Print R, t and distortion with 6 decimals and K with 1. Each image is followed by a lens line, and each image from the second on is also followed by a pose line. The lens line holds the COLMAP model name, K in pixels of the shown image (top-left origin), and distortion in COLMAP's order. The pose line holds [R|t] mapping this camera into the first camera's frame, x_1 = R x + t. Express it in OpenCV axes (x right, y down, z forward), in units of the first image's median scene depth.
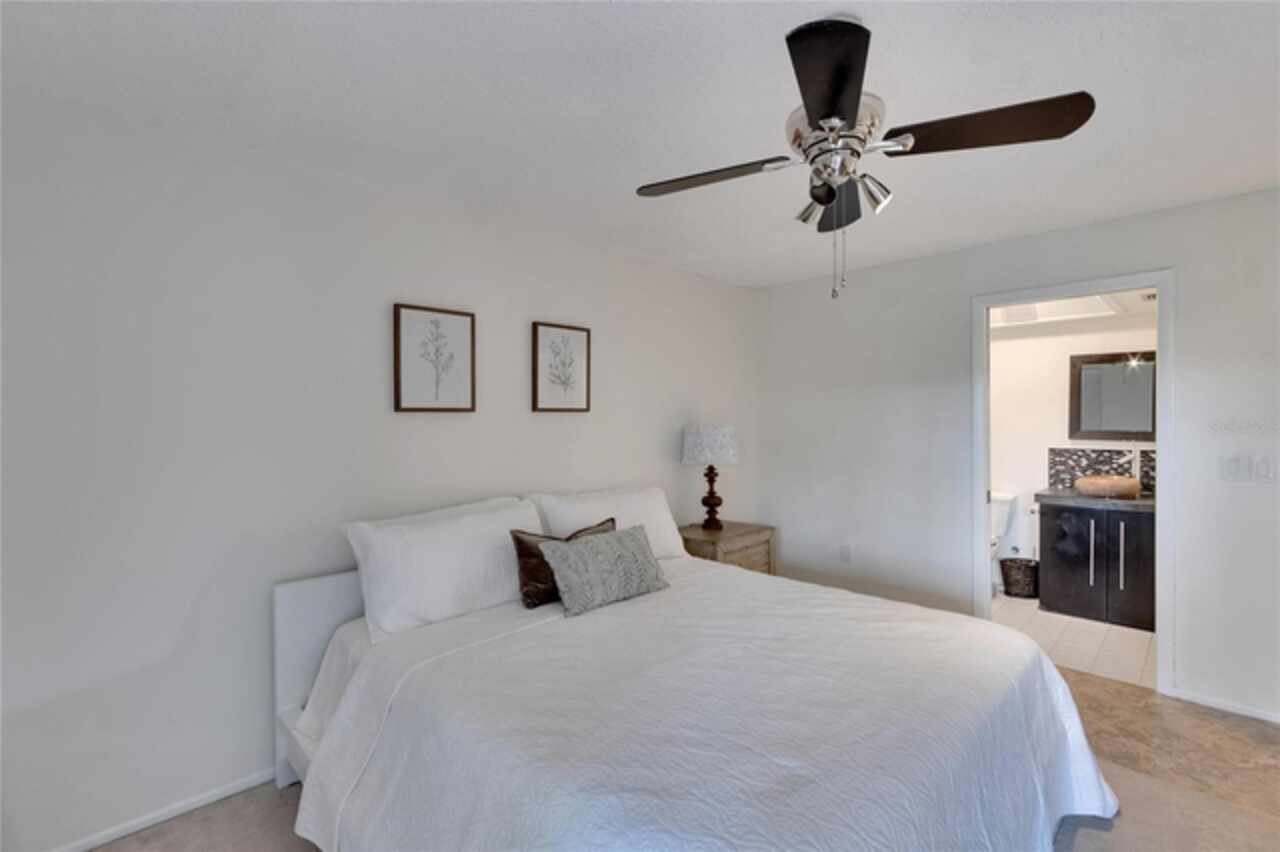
lens RADIAL K [[569.3, 0, 639.7], [0, 569.3, 425.9], [0, 0, 1]] dist [0.000734, 0.000569]
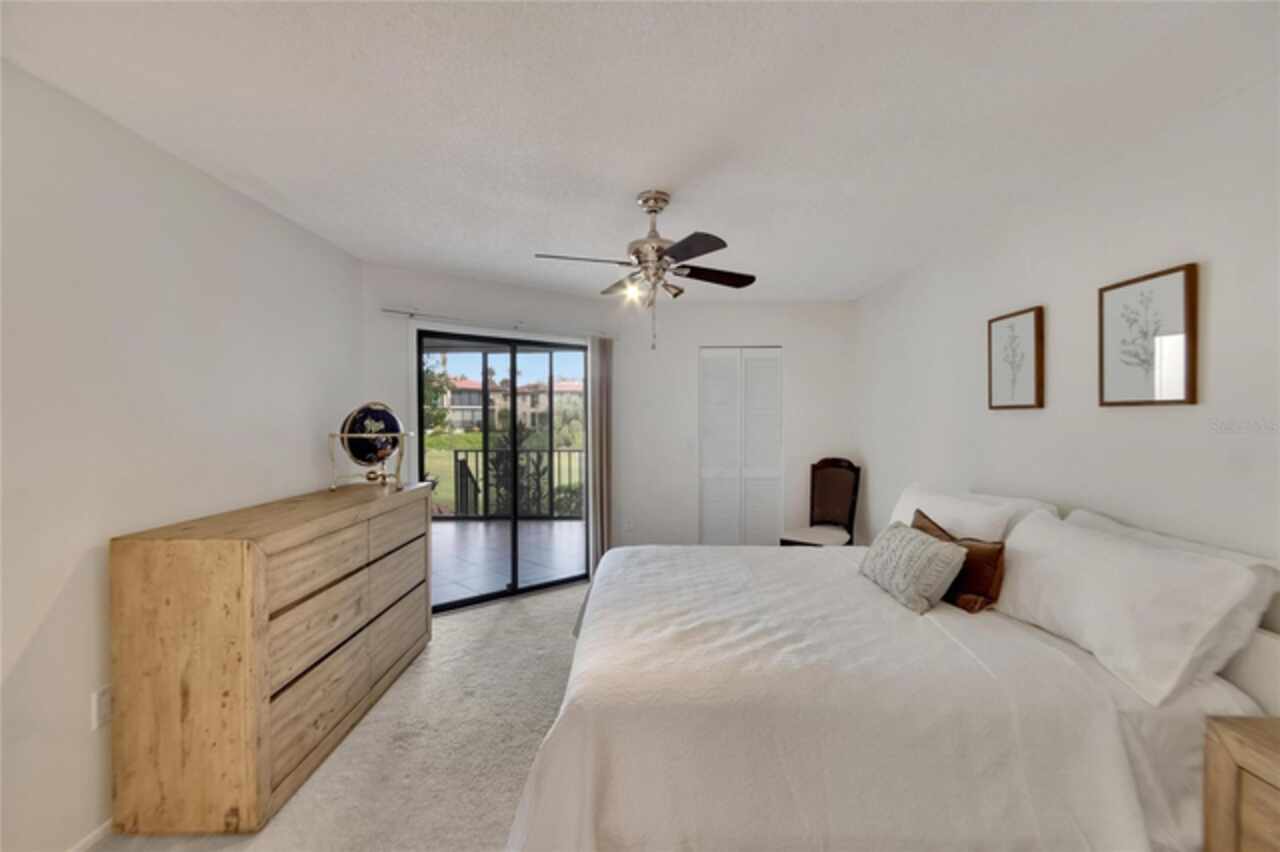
lens RADIAL K [[569.3, 0, 635.6], [0, 569.3, 424.3], [0, 0, 1]] dist [0.000734, 0.000569]
pose [[-0.706141, 0.012096, -0.707968, 0.763886], [-0.011067, 0.999543, 0.028116, -0.015395], [0.707985, 0.027689, -0.705685, 1.055935]]
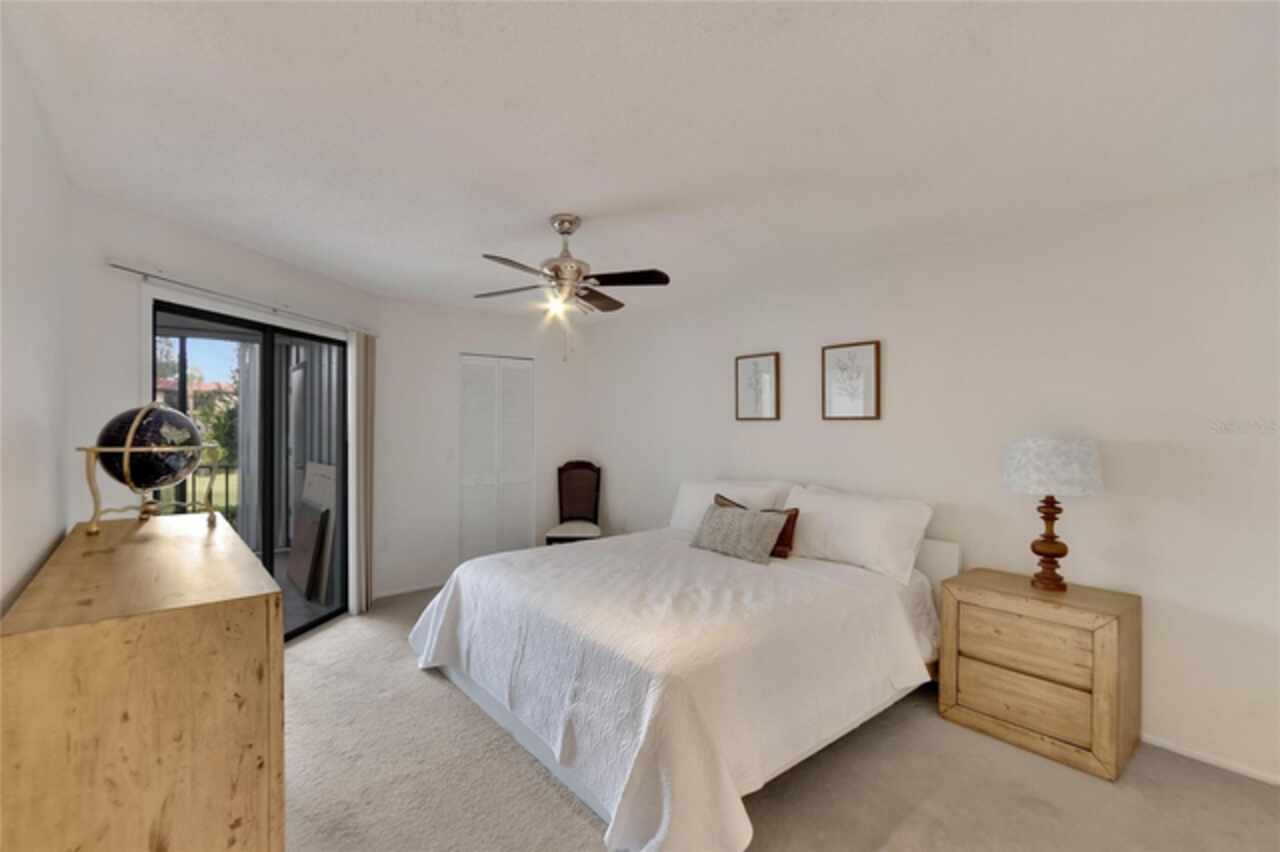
lens RADIAL K [[569.3, 0, 638.1], [0, 569.3, 421.4], [0, 0, 1]] dist [0.000734, 0.000569]
pose [[-0.073496, -0.003995, -0.997287, 1.029393], [-0.024193, 0.999705, -0.002222, -0.009232], [0.997002, 0.023964, -0.073571, 0.666043]]
